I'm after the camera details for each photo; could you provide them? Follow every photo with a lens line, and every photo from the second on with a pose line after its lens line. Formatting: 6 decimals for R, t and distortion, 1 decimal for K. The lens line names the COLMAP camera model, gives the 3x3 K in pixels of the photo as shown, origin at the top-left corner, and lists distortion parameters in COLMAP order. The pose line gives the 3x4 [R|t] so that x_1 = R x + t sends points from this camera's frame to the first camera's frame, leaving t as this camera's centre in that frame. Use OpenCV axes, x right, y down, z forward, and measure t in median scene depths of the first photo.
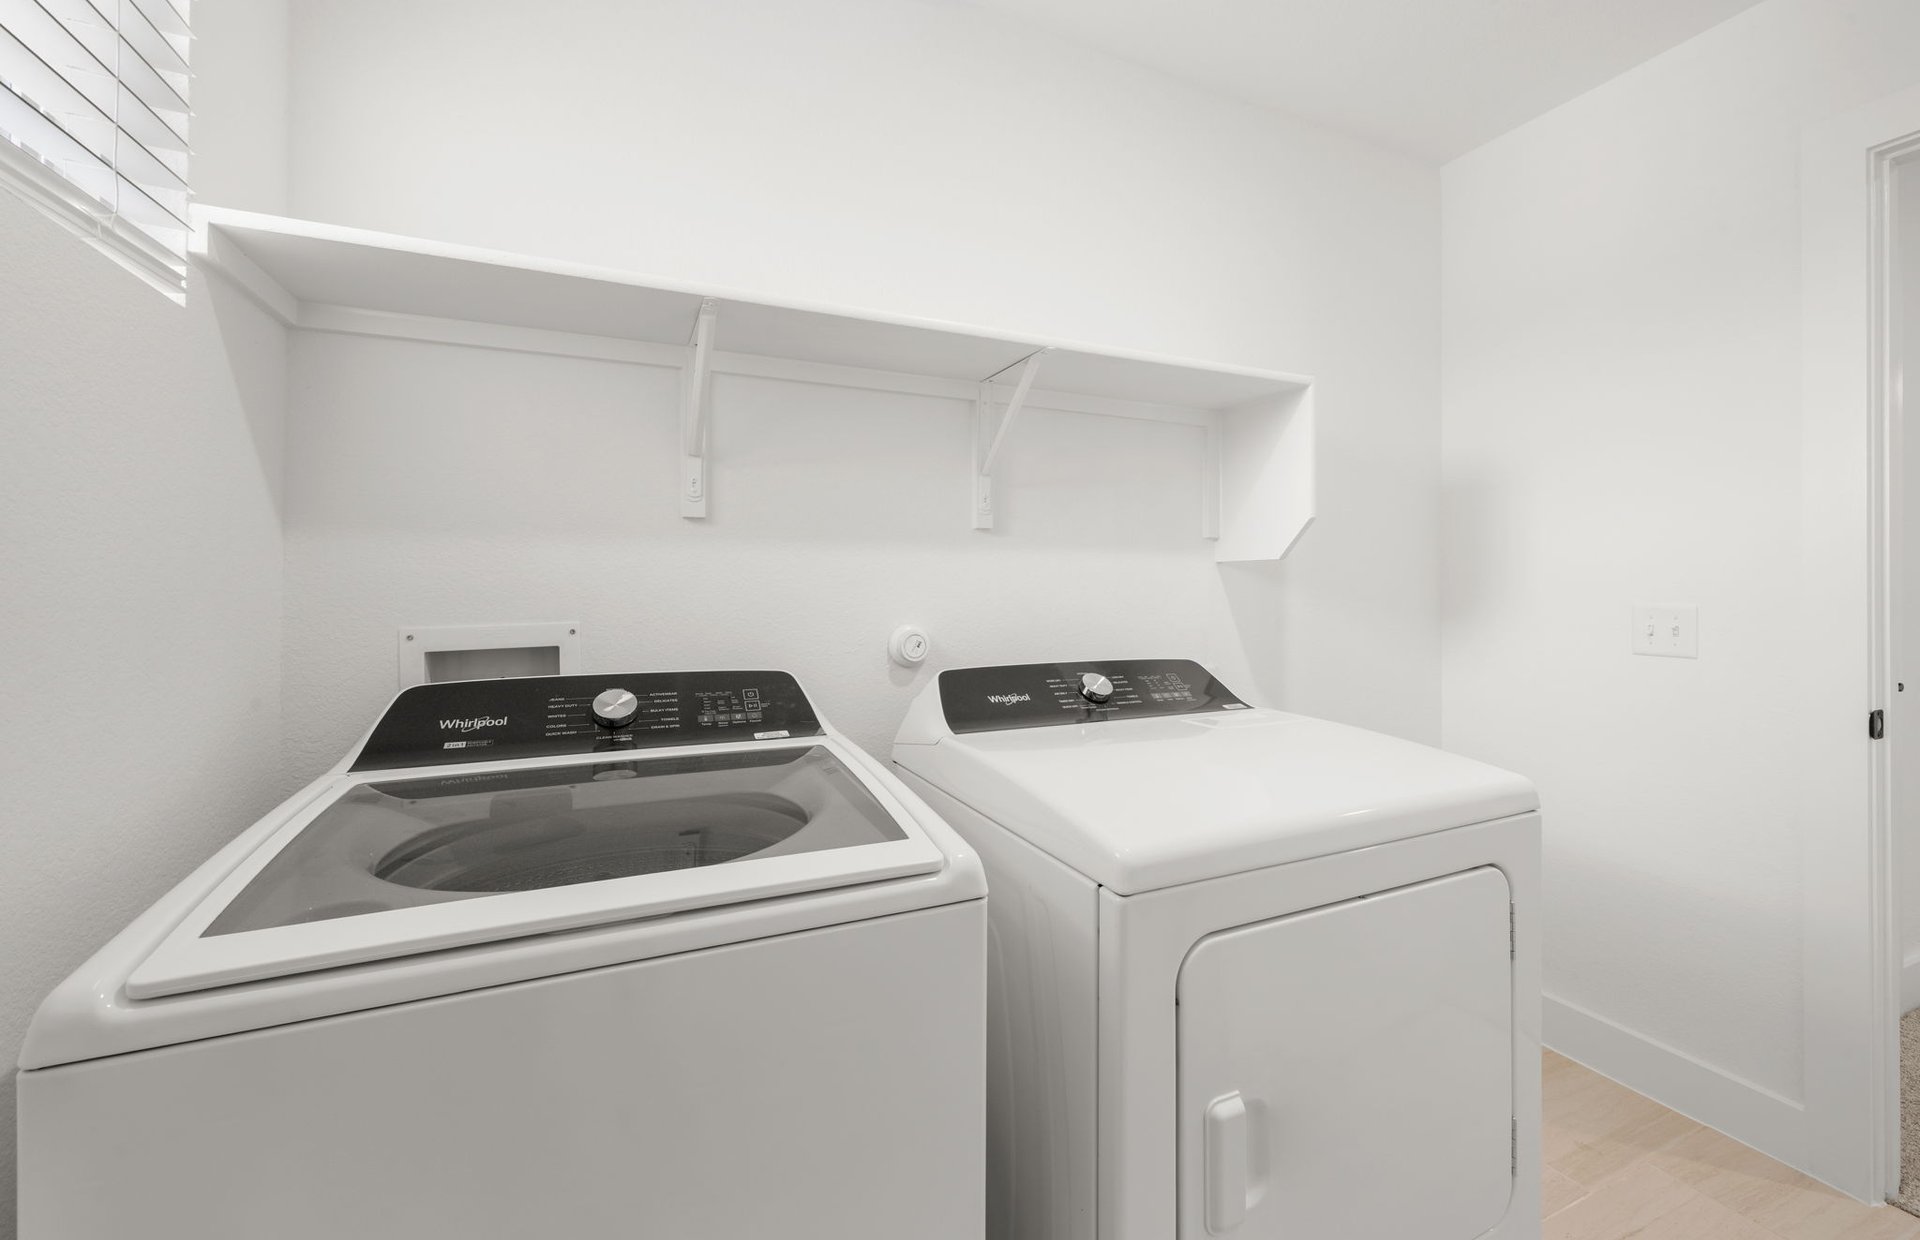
lens RADIAL K [[763.3, 0, 954.7], [0, 763.3, 586.3], [0, 0, 1]] dist [-0.000034, 0.000010]
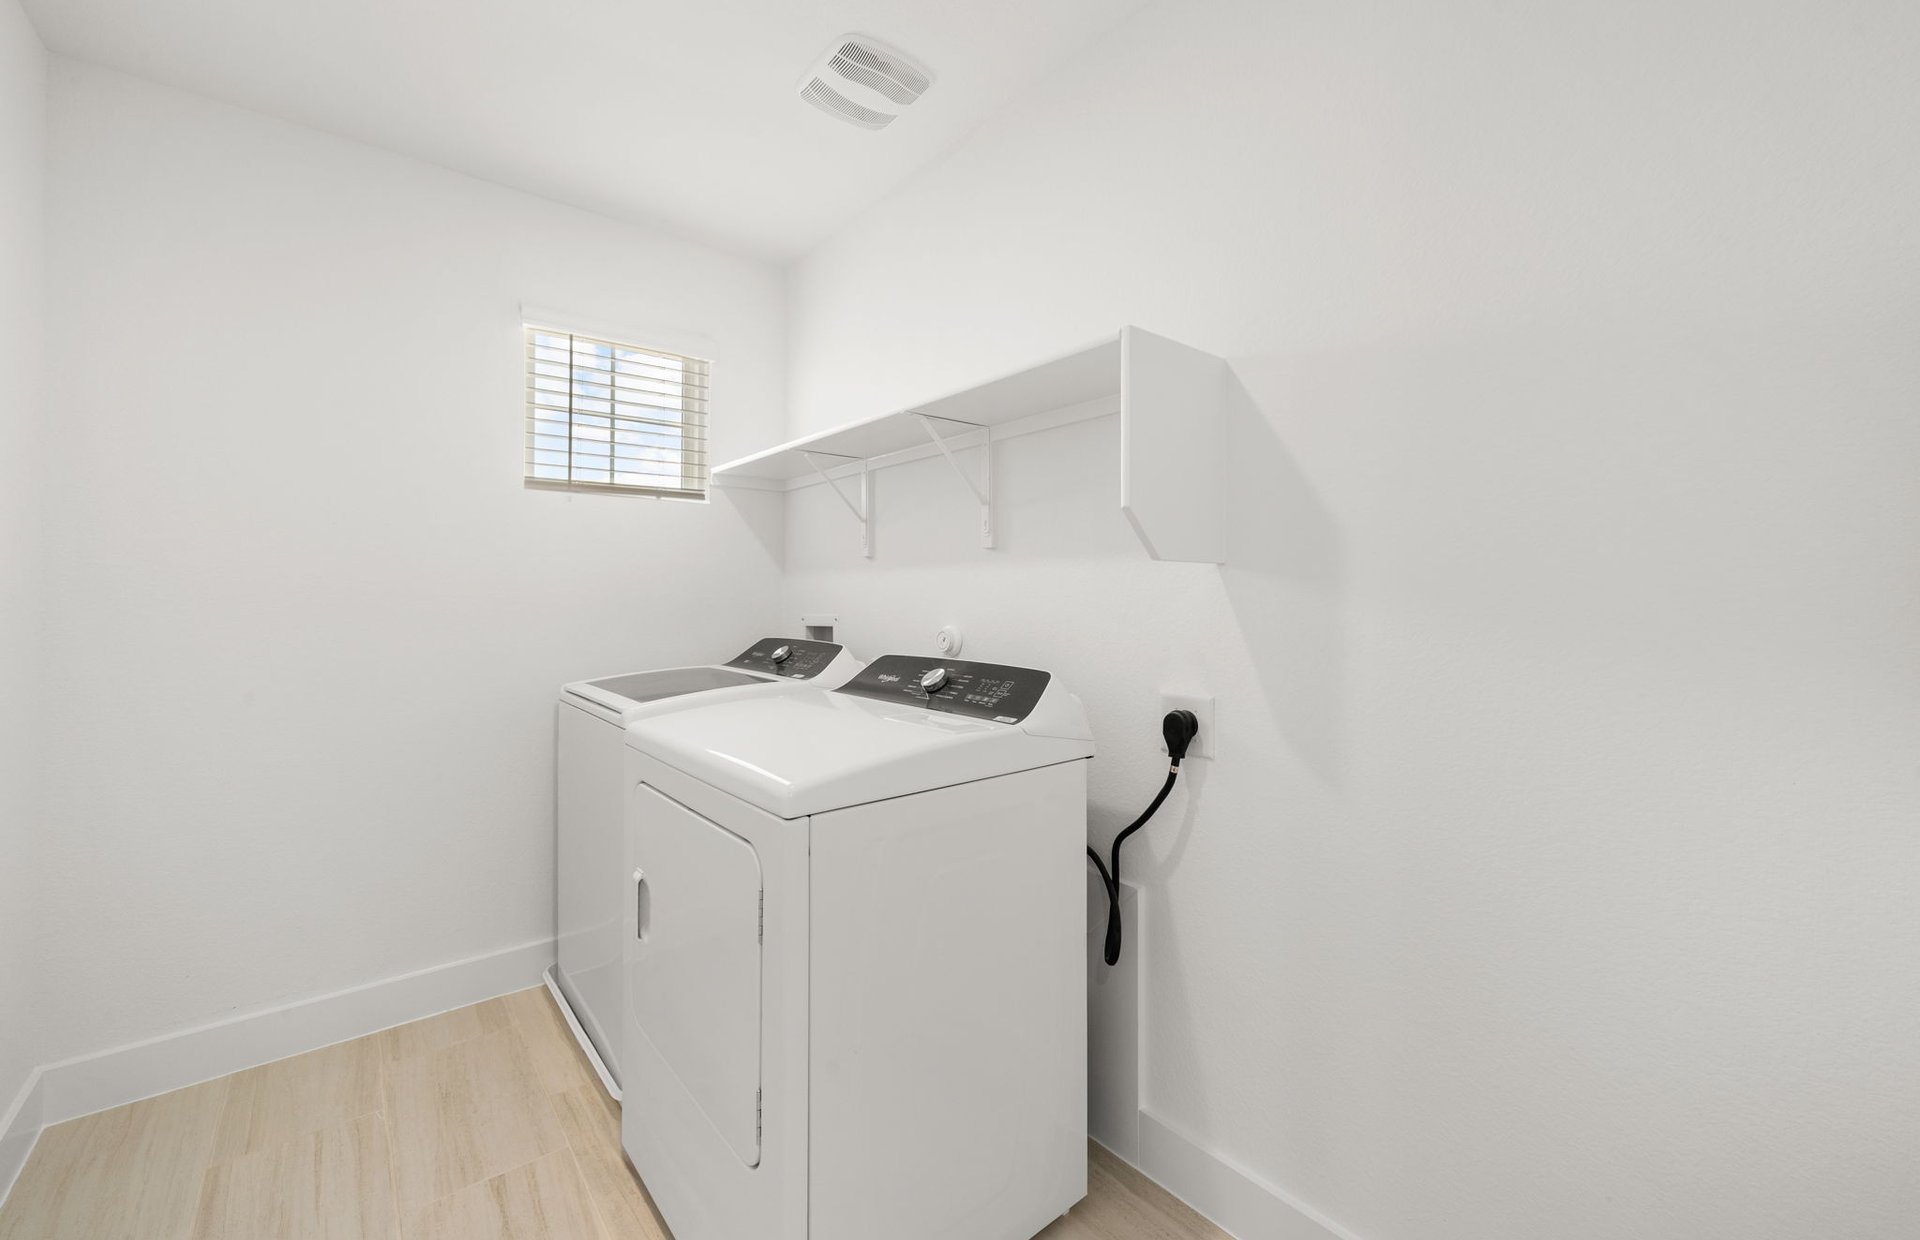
lens RADIAL K [[763.3, 0, 954.7], [0, 763.3, 586.3], [0, 0, 1]] dist [-0.000034, 0.000010]
pose [[0.254226, -0.014247, -0.967040, 1.355608], [0.002112, 0.999897, -0.014176, 0.002560], [0.967143, 0.001562, 0.254230, 0.731089]]
